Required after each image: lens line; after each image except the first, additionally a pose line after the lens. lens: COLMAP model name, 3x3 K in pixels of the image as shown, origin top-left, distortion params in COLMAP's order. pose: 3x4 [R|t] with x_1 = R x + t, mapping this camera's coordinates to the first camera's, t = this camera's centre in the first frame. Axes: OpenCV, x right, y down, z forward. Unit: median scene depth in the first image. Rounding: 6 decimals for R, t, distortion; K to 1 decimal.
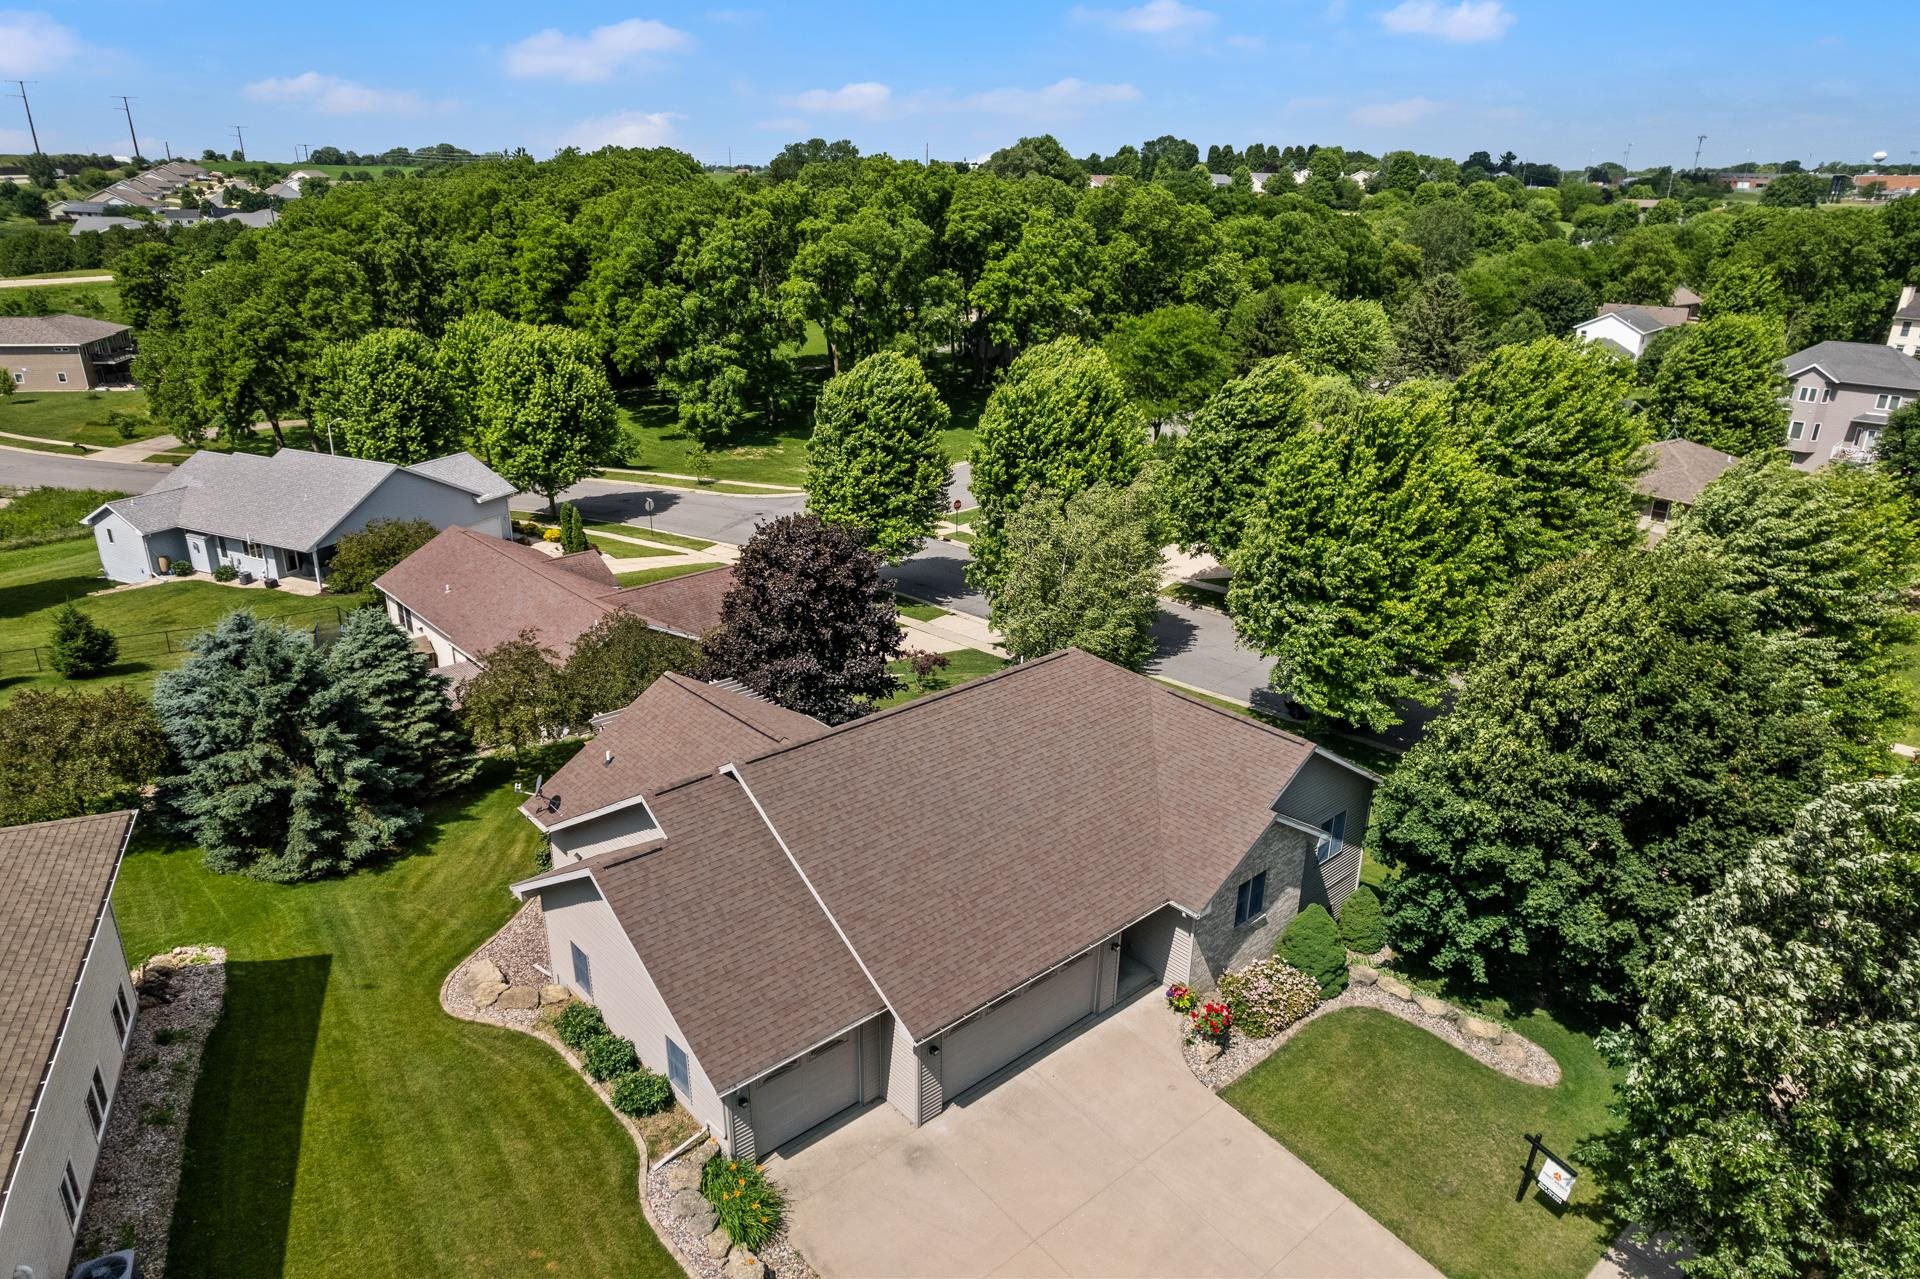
lens RADIAL K [[1191.6, 0, 984.4], [0, 1191.6, 611.0], [0, 0, 1]] dist [-0.075967, 0.074014]
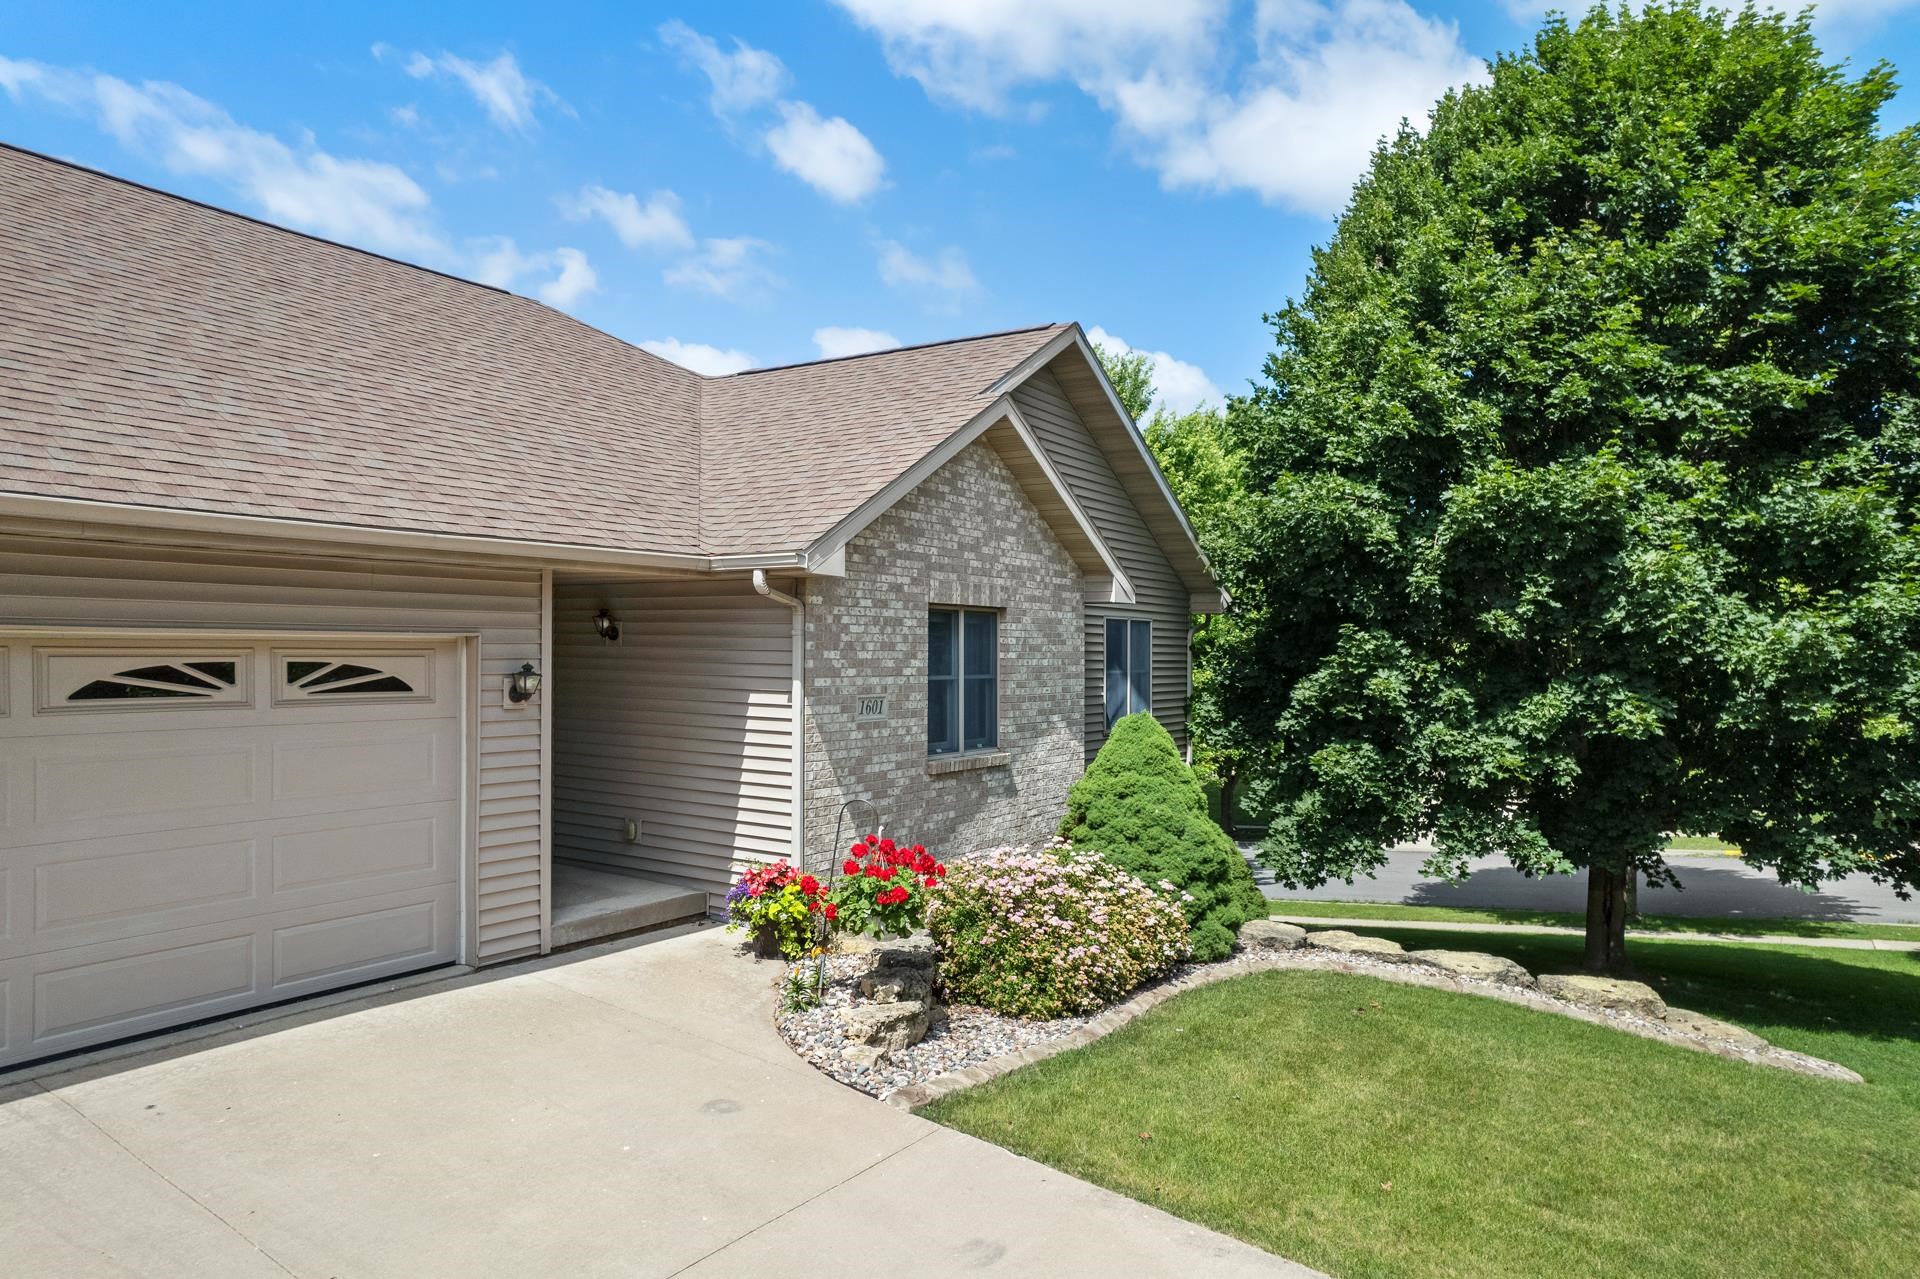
lens RADIAL K [[1199.5, 0, 937.1], [0, 1199.5, 645.4], [0, 0, 1]] dist [-0.064355, 0.058342]
pose [[0.969920, -0.006022, 0.243348, 0.034300], [0.091983, 0.934641, -0.343490, 0.100752], [-0.225374, 0.355541, 0.907081, 0.180216]]
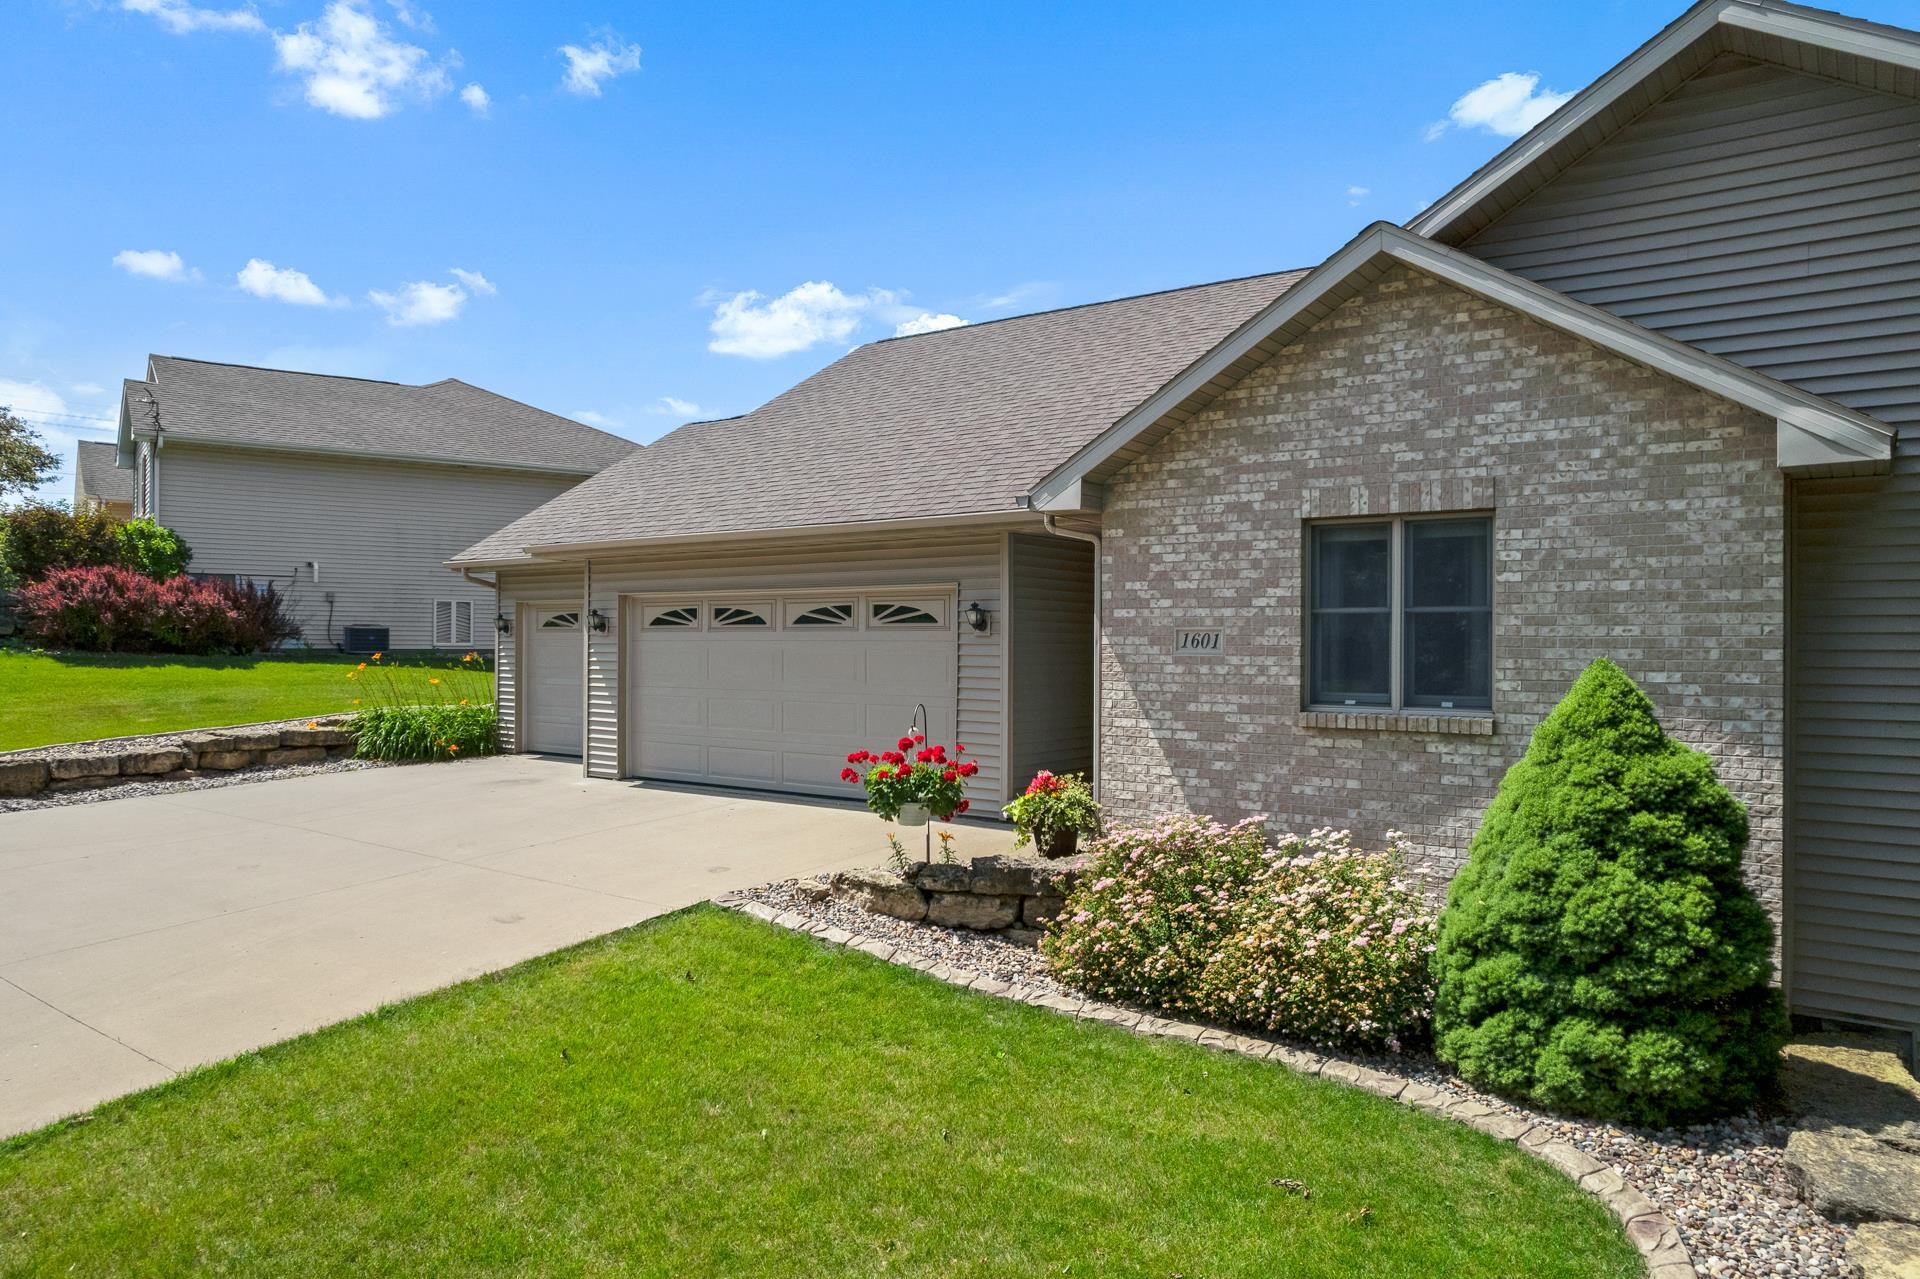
lens RADIAL K [[1275.2, 0, 960.0], [0, 1275.2, 639.5], [0, 0, 1]] dist [-0.051520, 0.007084]
pose [[0.216755, -0.017370, -0.976072, 0.134003], [-0.346158, 0.933507, -0.093484, 0.087661], [0.912794, 0.358138, 0.196329, 0.232011]]
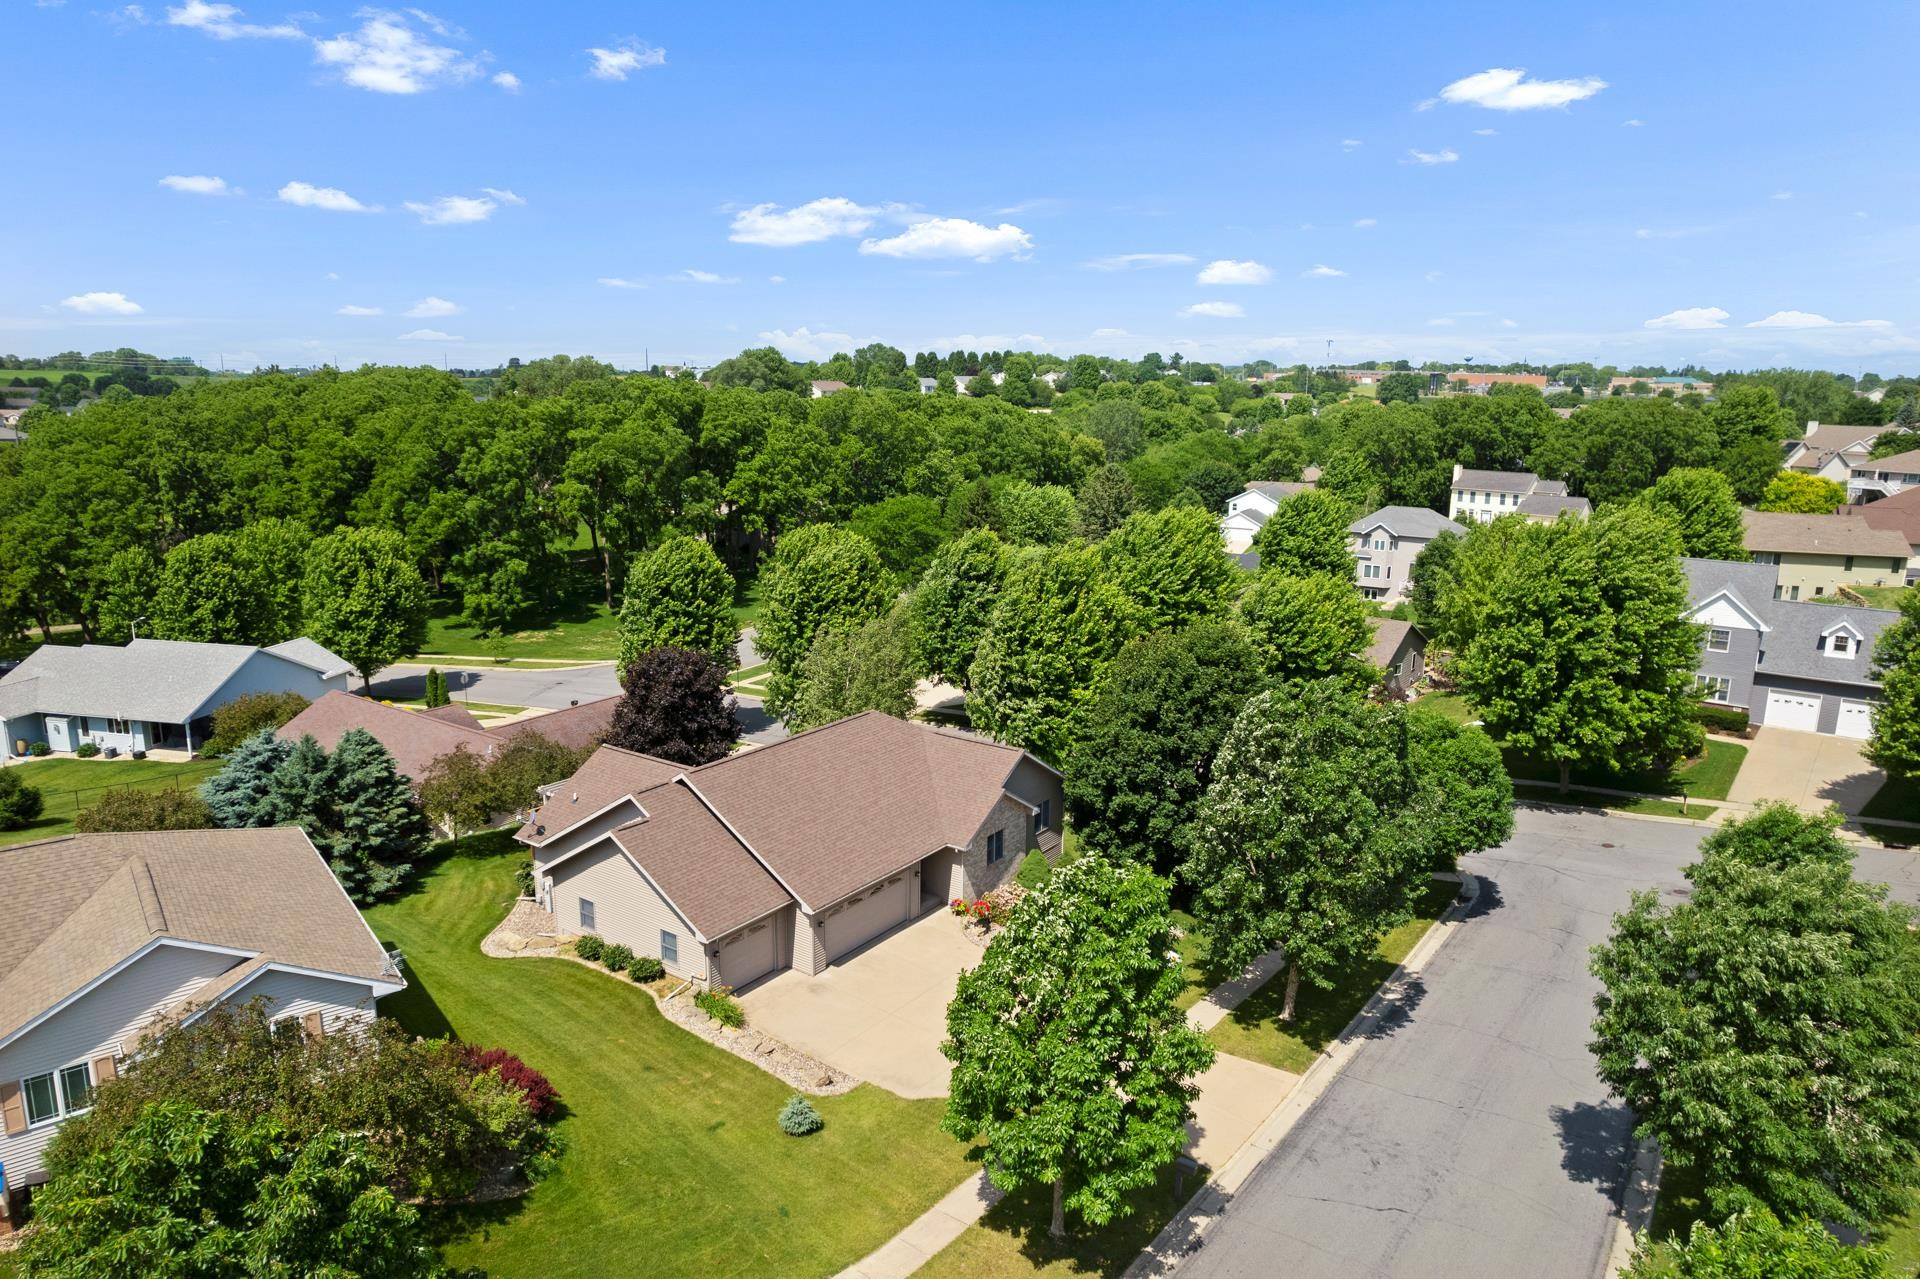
lens RADIAL K [[1191.6, 0, 984.4], [0, 1191.6, 611.0], [0, 0, 1]] dist [-0.075967, 0.074014]
pose [[0.972634, -0.048741, 0.227174, -0.041422], [0.083487, 0.985763, -0.145946, 0.044971], [-0.216826, 0.160918, 0.962856, -0.177564]]
